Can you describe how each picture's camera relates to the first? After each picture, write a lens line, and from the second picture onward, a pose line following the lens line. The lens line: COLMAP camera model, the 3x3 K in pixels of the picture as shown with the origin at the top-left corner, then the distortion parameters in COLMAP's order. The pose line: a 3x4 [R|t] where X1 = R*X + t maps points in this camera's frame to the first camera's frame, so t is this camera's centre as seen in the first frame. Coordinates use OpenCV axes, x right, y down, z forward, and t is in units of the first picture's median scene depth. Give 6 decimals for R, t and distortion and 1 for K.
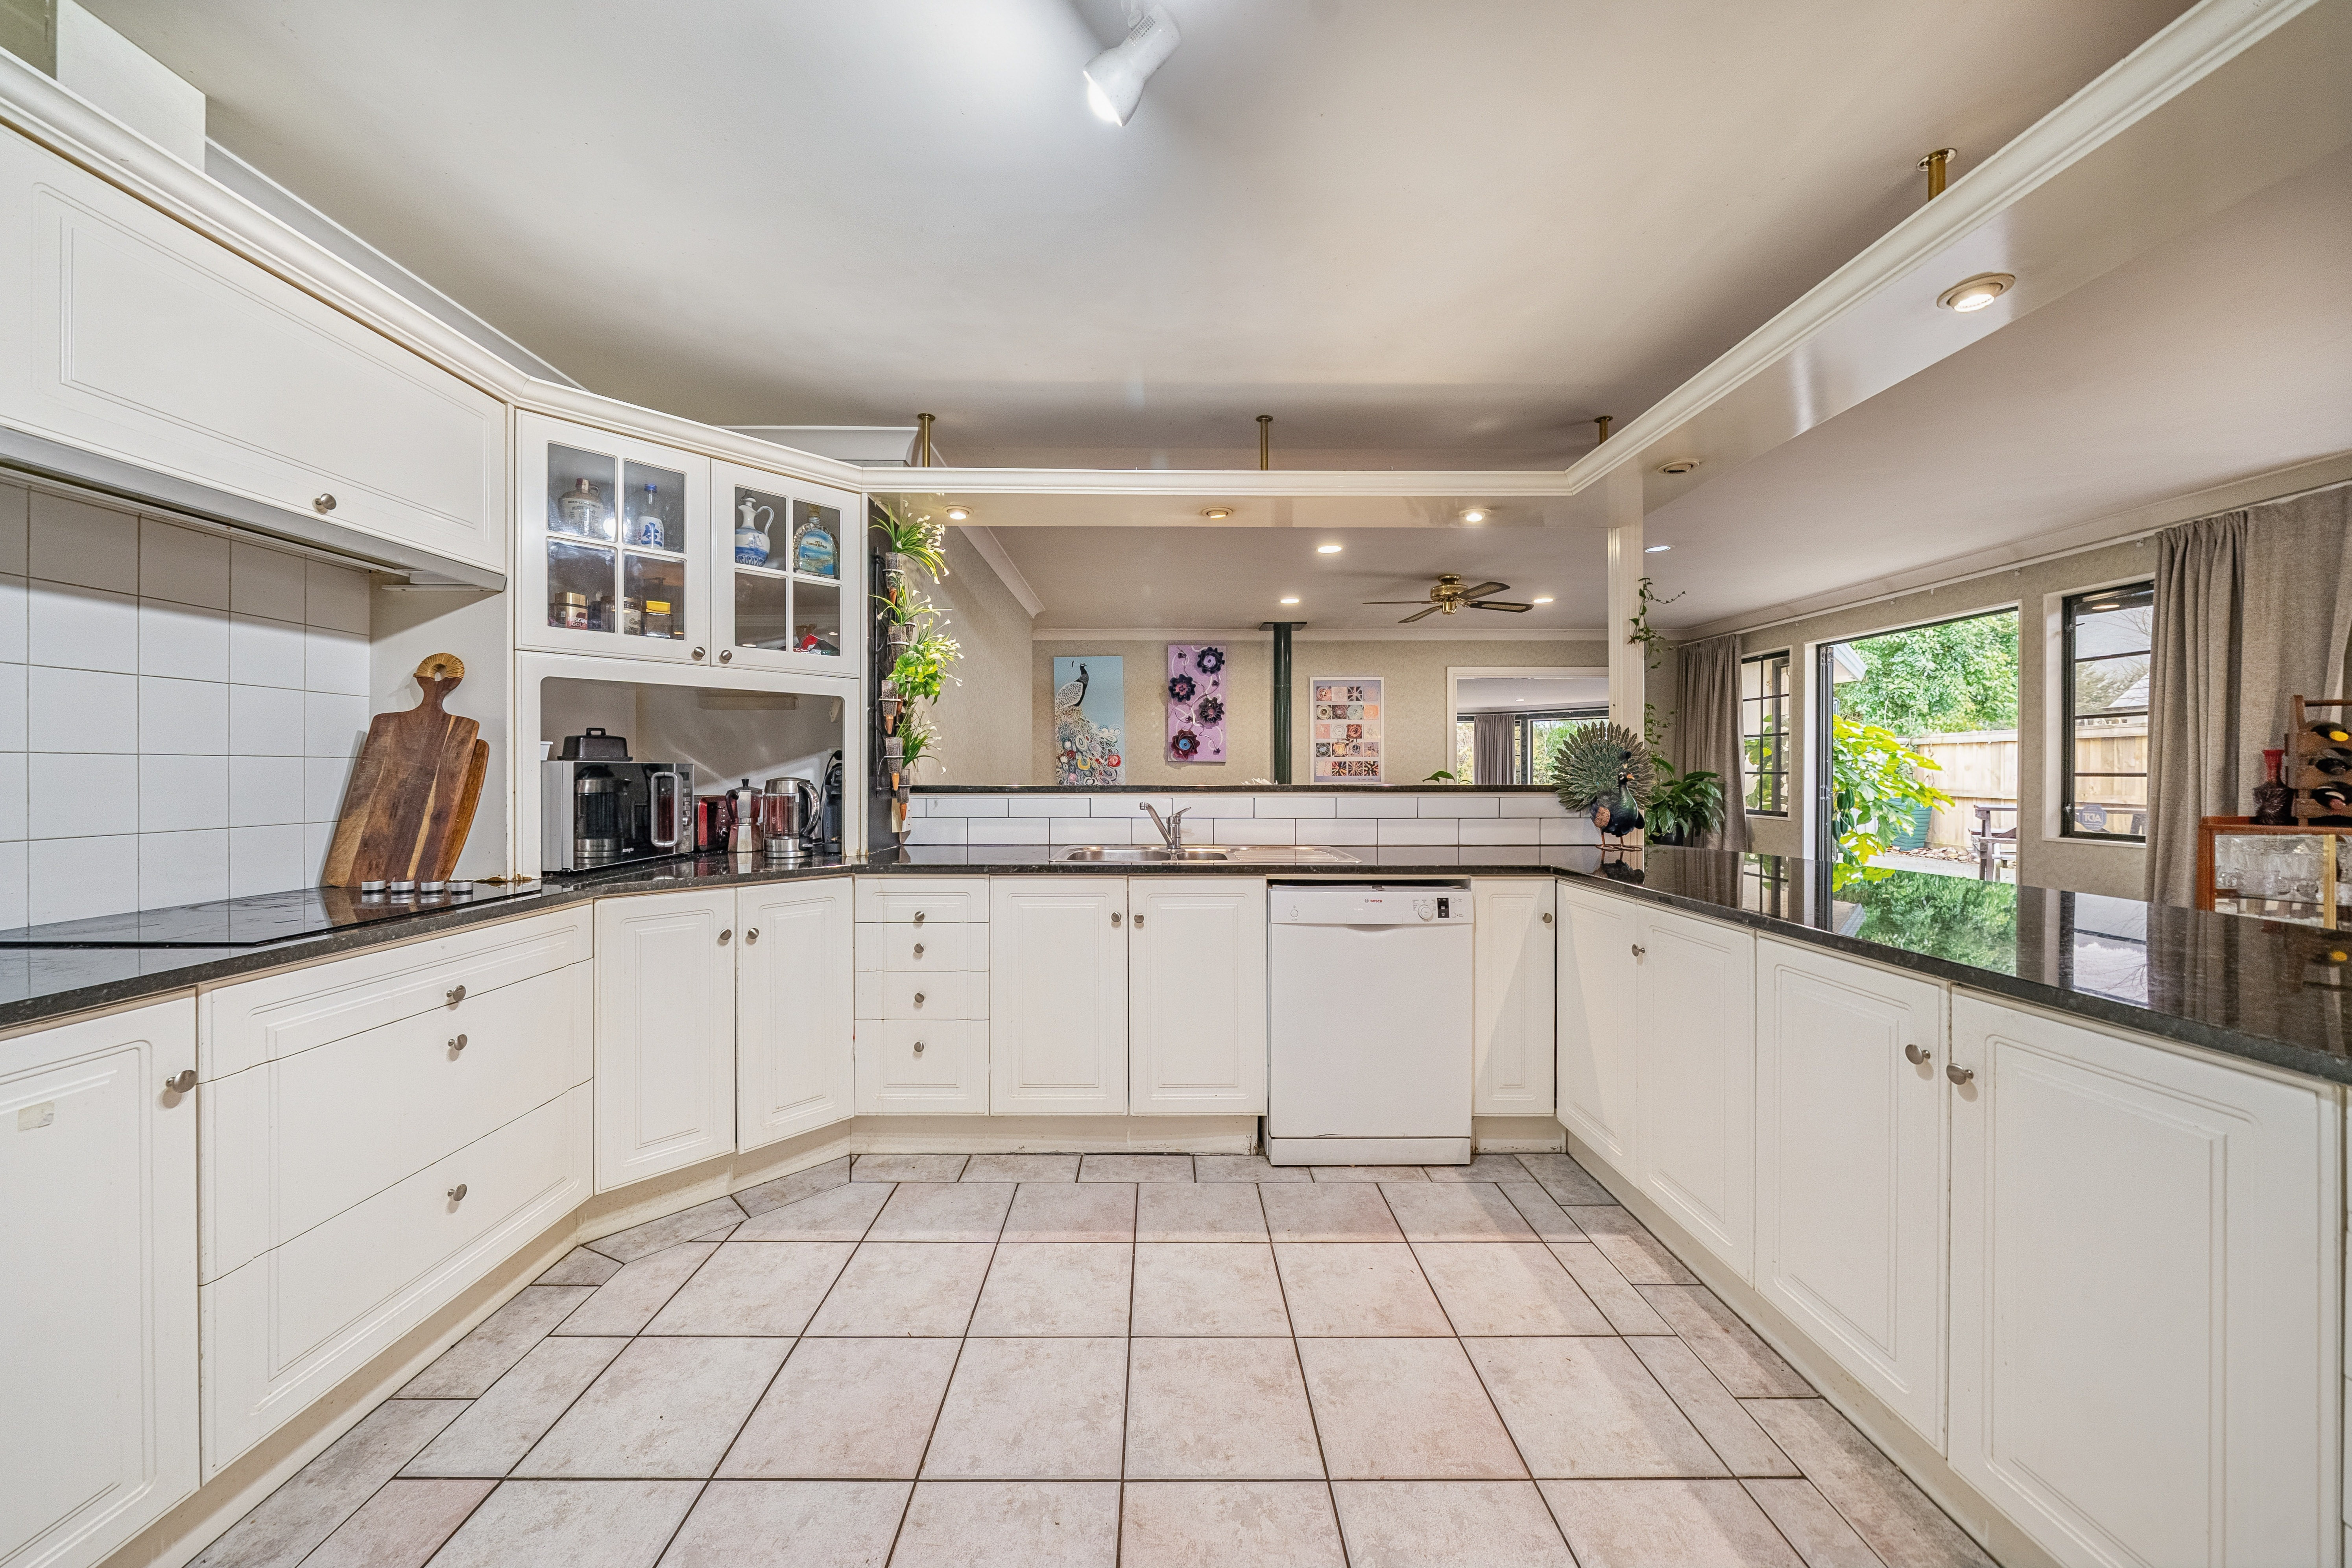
lens RADIAL K [[810.6, 0, 1164.9], [0, 810.6, 770.1], [0, 0, 1]] dist [-0.006497, -0.000051]
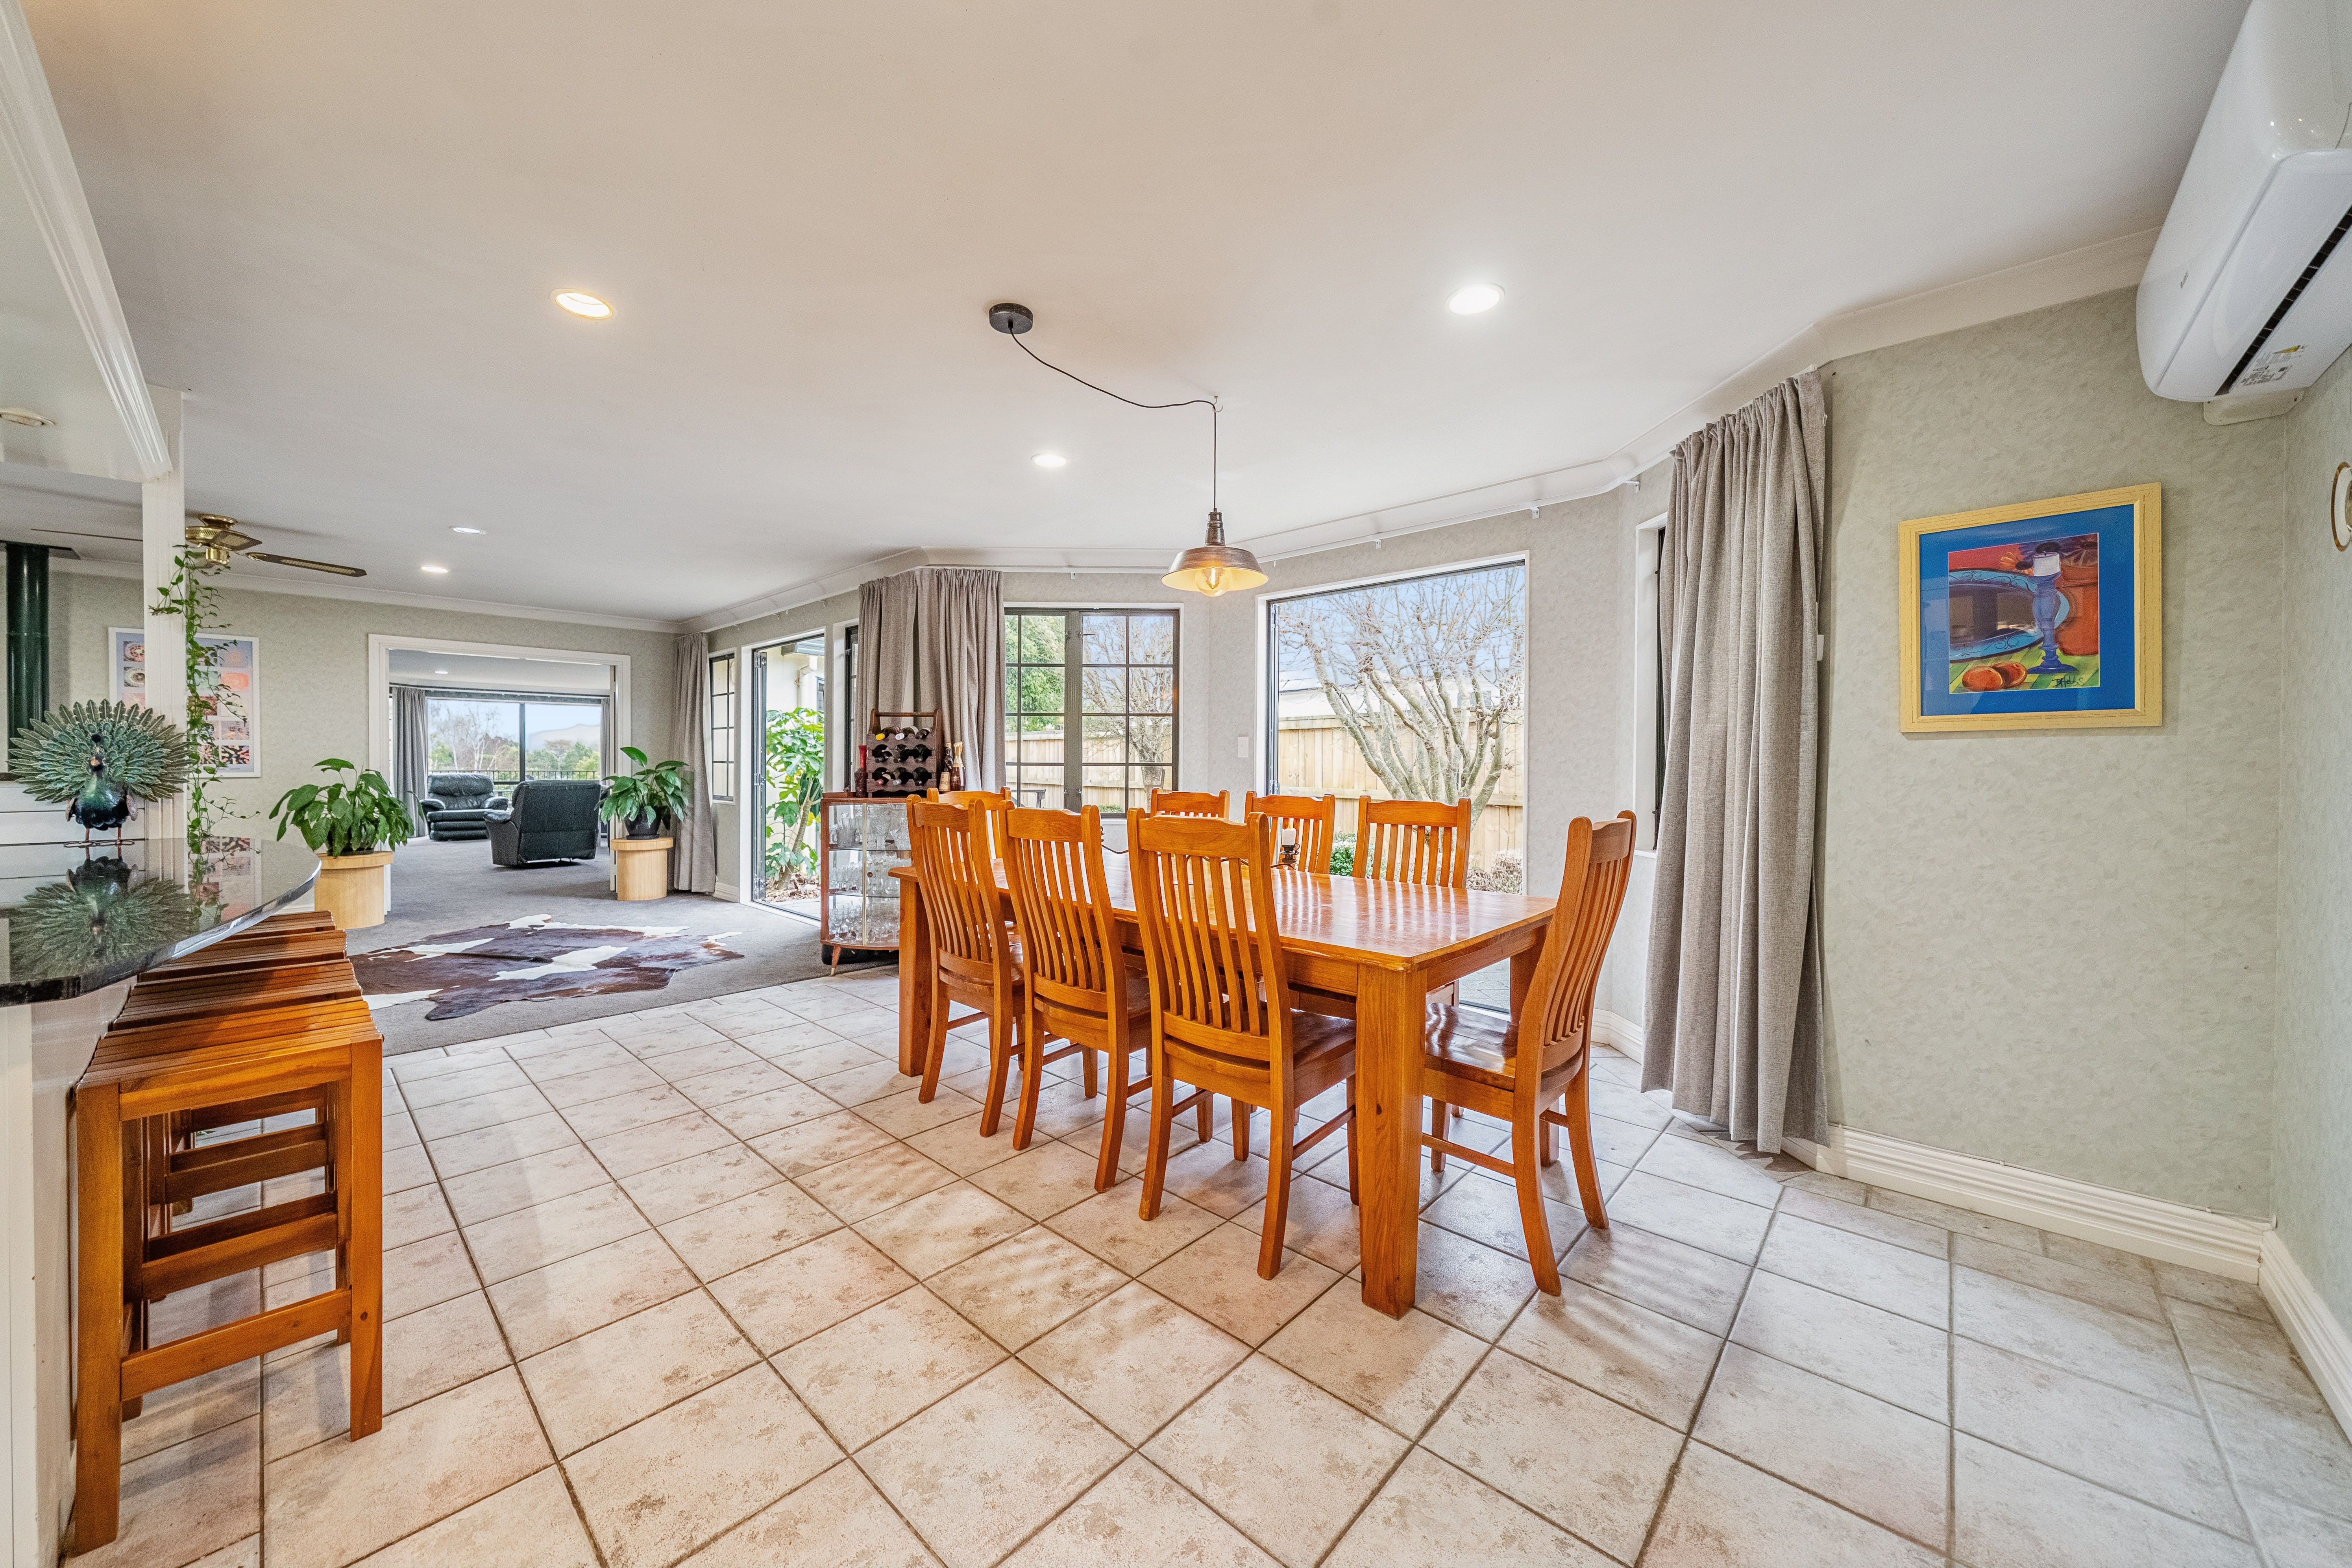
lens RADIAL K [[844.5, 0, 1162.9], [0, 844.5, 770.2], [0, 0, 1]] dist [-0.006067, -0.000039]
pose [[0.684532, -0.004128, 0.728971, 0.758131], [-0.004254, 0.999944, 0.009657, 0.002601], [-0.728970, -0.009711, 0.684476, -0.521572]]
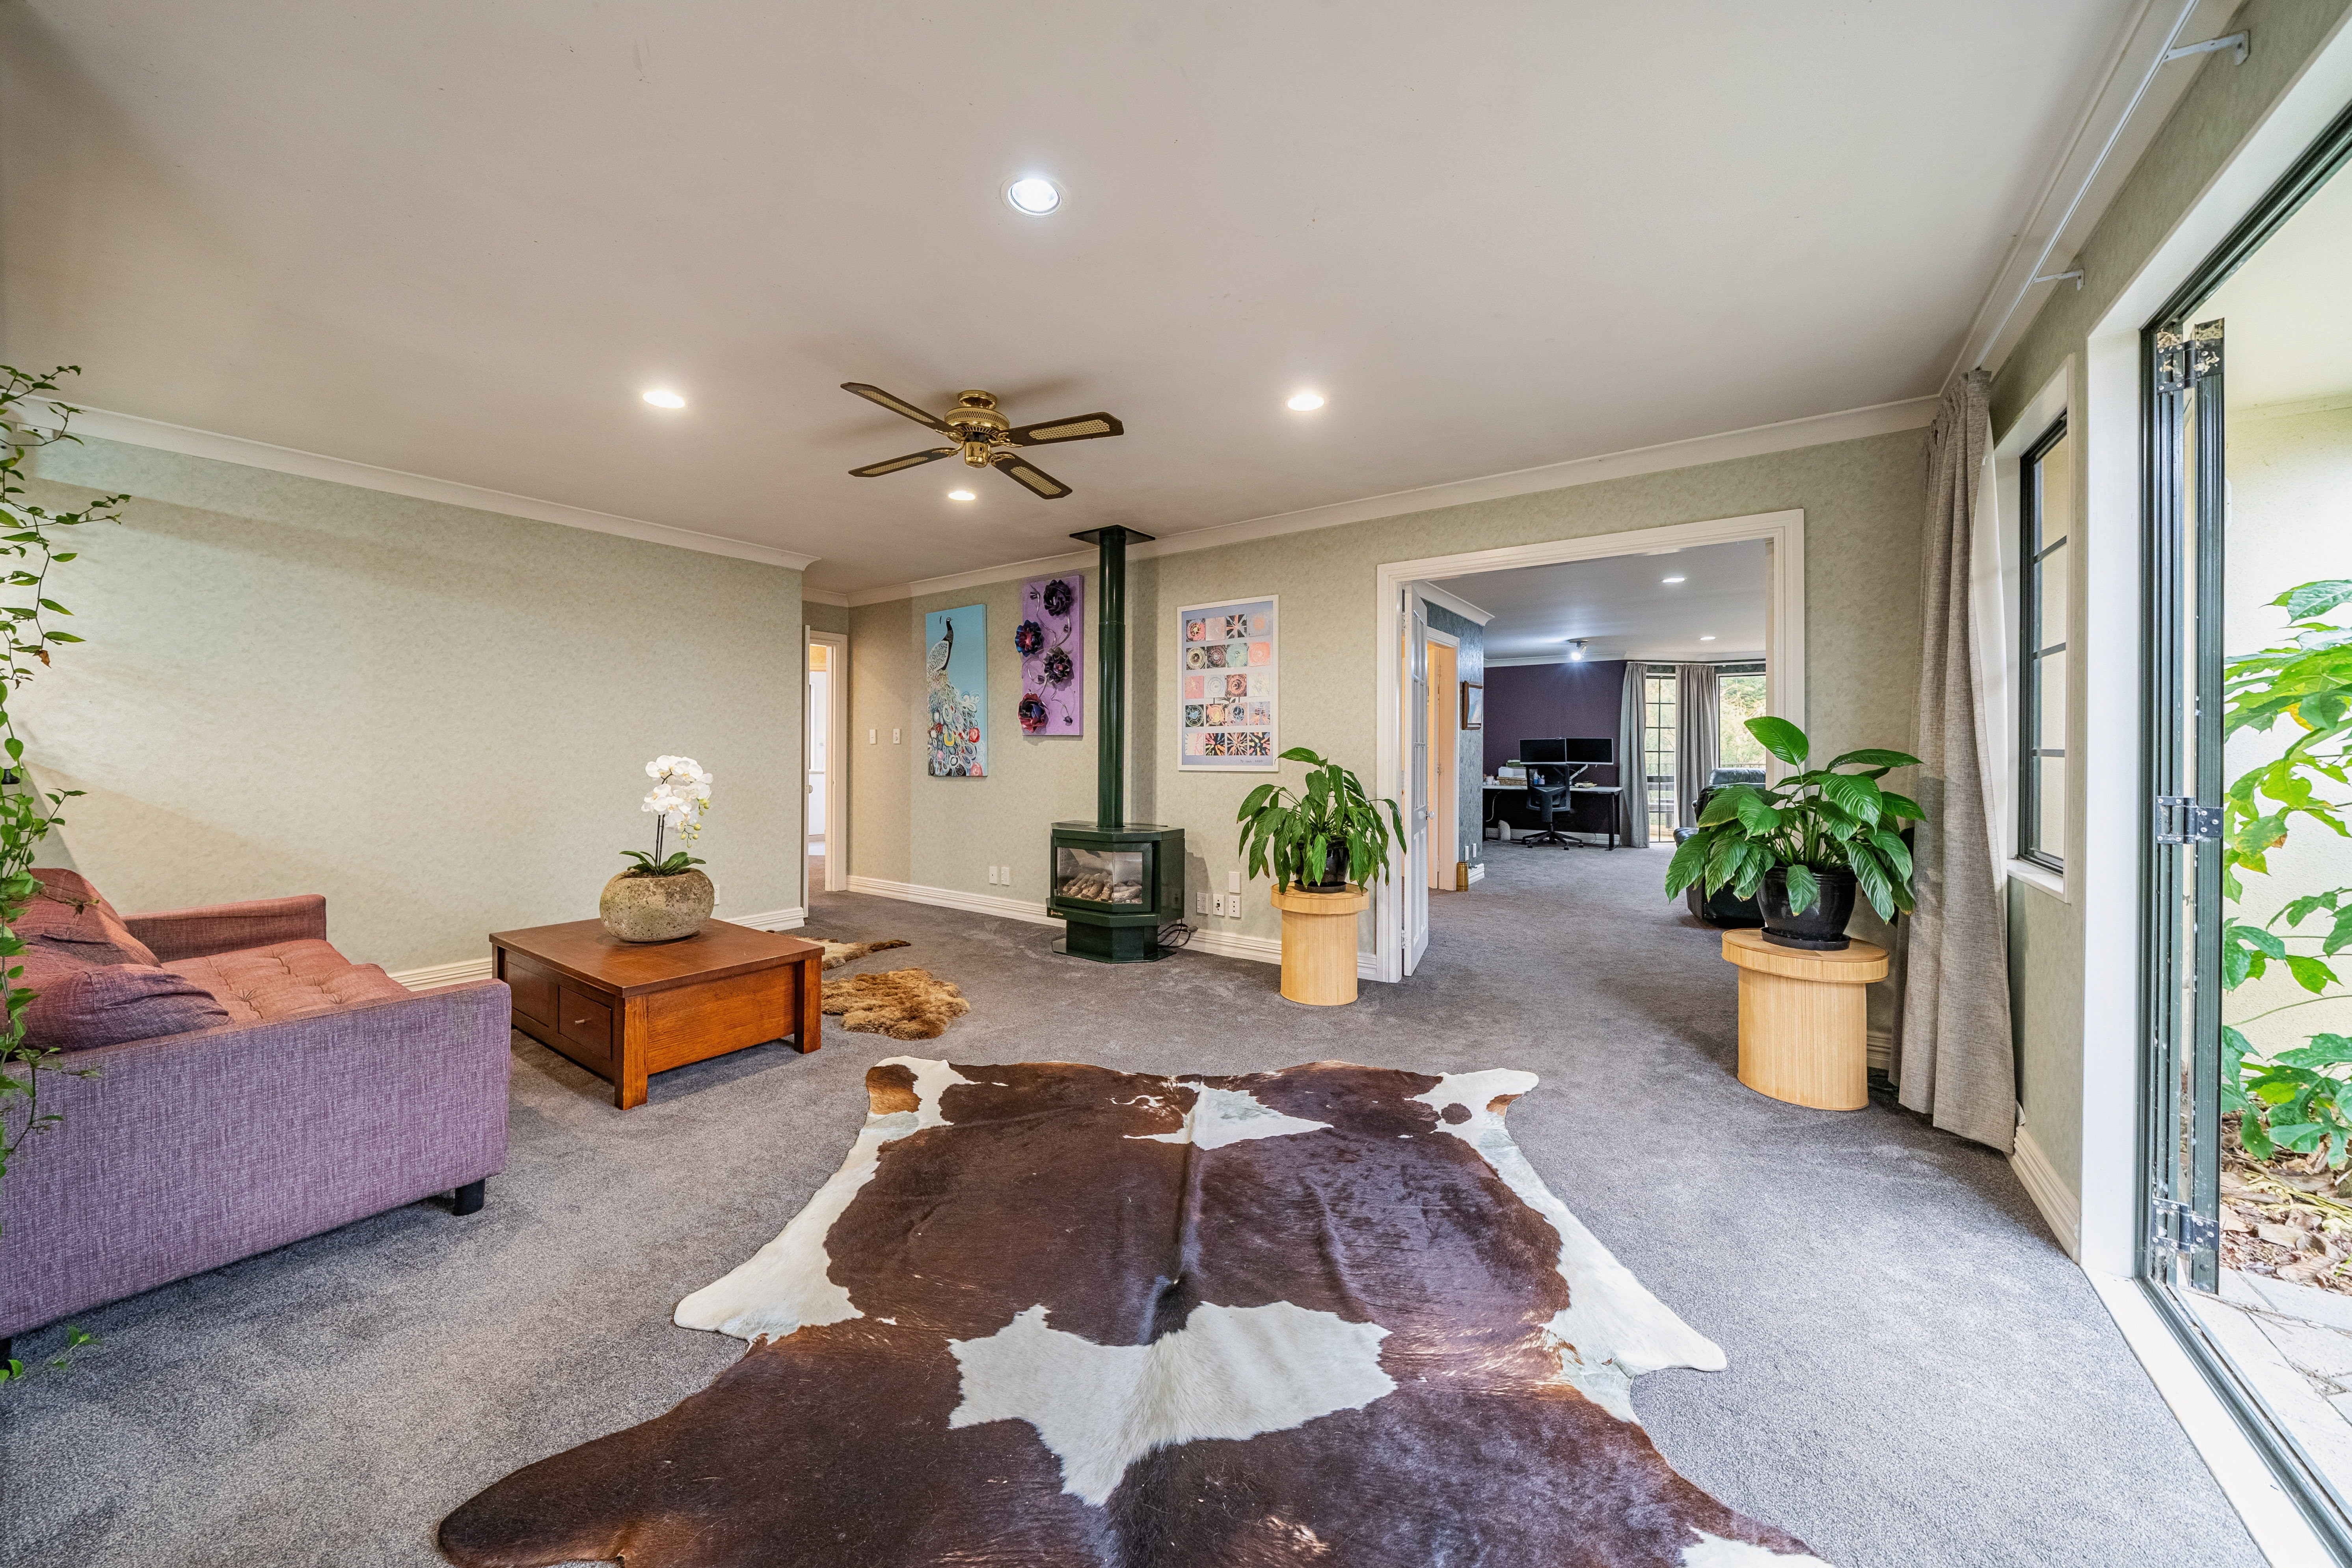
lens RADIAL K [[827.1, 0, 1159.8], [0, 827.1, 739.0], [0, 0, 1]] dist [-0.005138, -0.000104]
pose [[0.809902, -0.006077, -0.586534, 1.548000], [-0.001777, 0.999916, -0.012814, 0.006945], [0.586563, 0.011420, 0.809823, 1.200945]]
